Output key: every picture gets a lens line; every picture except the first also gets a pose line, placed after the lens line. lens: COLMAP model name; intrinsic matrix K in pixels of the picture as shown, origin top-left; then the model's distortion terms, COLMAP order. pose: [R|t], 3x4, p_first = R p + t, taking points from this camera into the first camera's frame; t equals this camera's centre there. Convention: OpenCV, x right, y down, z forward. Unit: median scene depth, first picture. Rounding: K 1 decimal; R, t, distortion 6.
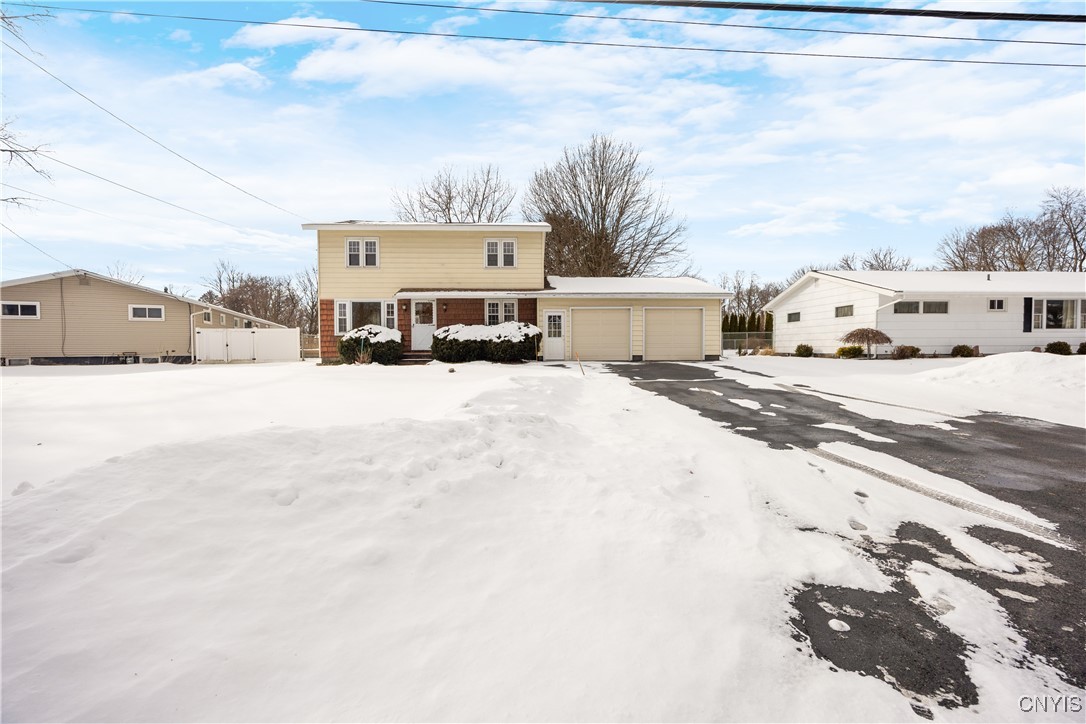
lens RADIAL K [[410.2, 0, 545.8], [0, 410.2, 362.9], [0, 0, 1]] dist [-0.002957, 0.000523]
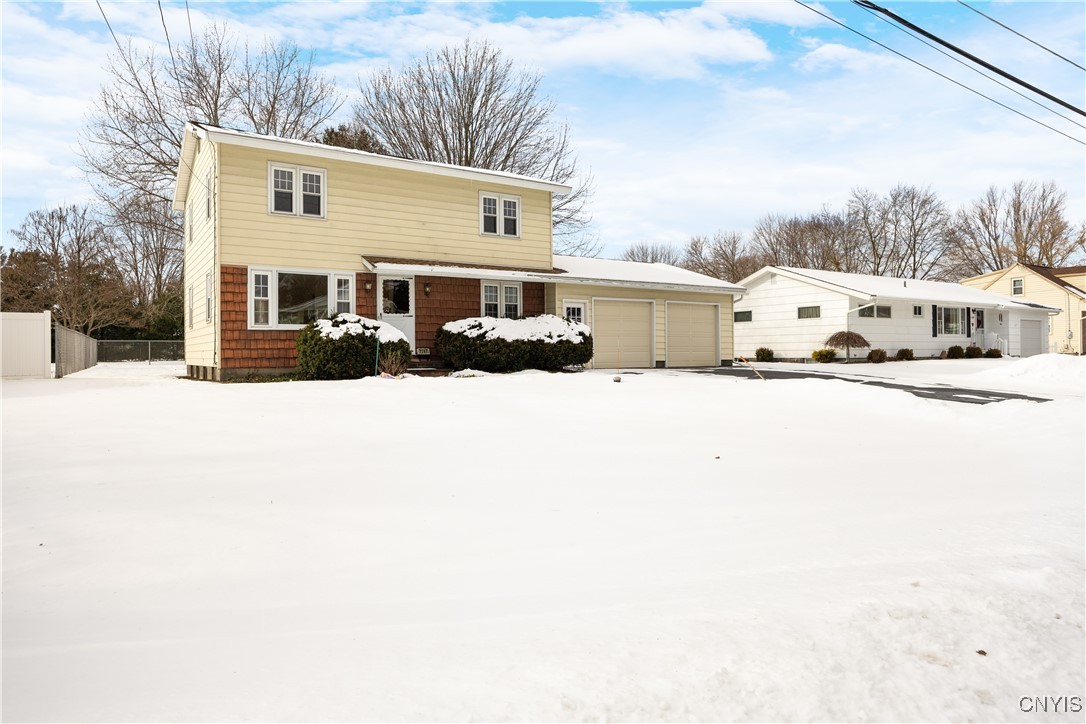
lens RADIAL K [[681.7, 0, 546.5], [0, 681.7, 353.6], [0, 0, 1]] dist [0.002834, 0.000719]
pose [[0.861004, -0.001133, 0.508597, -0.635401], [0.019656, 0.999325, -0.031051, 0.004411], [-0.508218, 0.036732, 0.860445, -0.027345]]
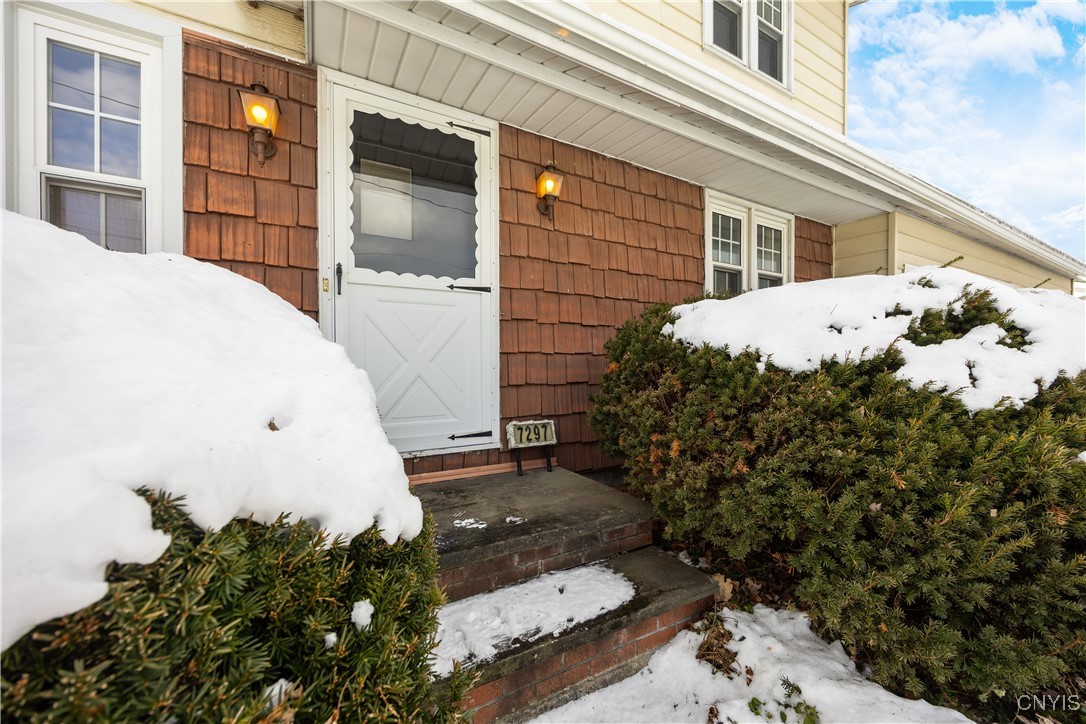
lens RADIAL K [[410.2, 0, 535.9], [0, 410.2, 366.3], [0, 0, 1]] dist [-0.002957, 0.000523]
pose [[0.897741, 0.001004, 0.440523, -0.323262], [0.011527, 0.999601, -0.025769, -0.059042], [-0.440373, 0.028212, 0.897371, 0.856654]]
